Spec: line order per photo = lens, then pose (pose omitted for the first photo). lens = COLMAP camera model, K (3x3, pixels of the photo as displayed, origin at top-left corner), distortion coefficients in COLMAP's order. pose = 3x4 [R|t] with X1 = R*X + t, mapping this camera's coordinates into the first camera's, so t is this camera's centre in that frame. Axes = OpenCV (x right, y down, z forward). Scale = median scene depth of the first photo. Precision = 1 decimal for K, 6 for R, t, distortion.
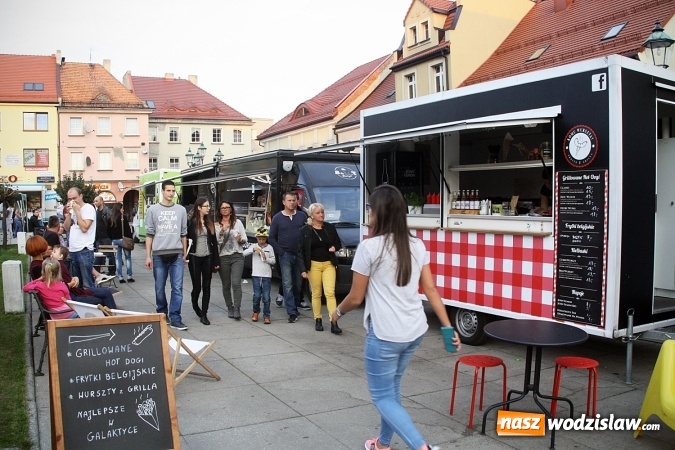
lens RADIAL K [[616.8, 0, 341.0], [0, 616.8, 225.4], [0, 0, 1]] dist [-0.195951, 0.000000]
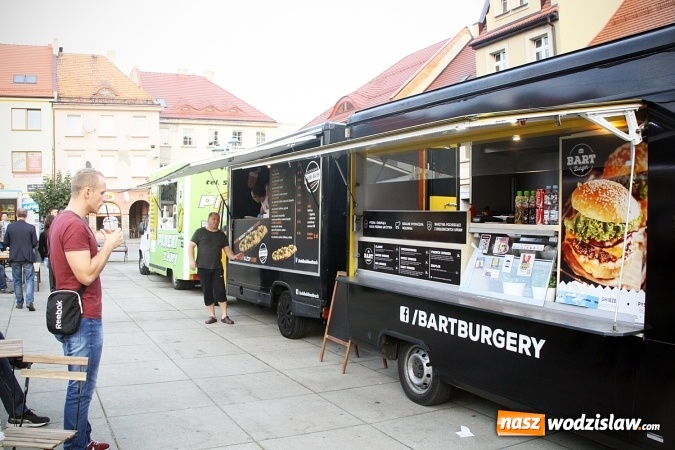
lens RADIAL K [[616.8, 0, 333.0], [0, 616.8, 224.4], [0, 0, 1]] dist [-0.195951, 0.000000]
pose [[0.999691, -0.001316, -0.024831, -0.056155], [0.000733, 0.999724, -0.023495, -0.005370], [0.024855, 0.023470, 0.999416, 0.163047]]
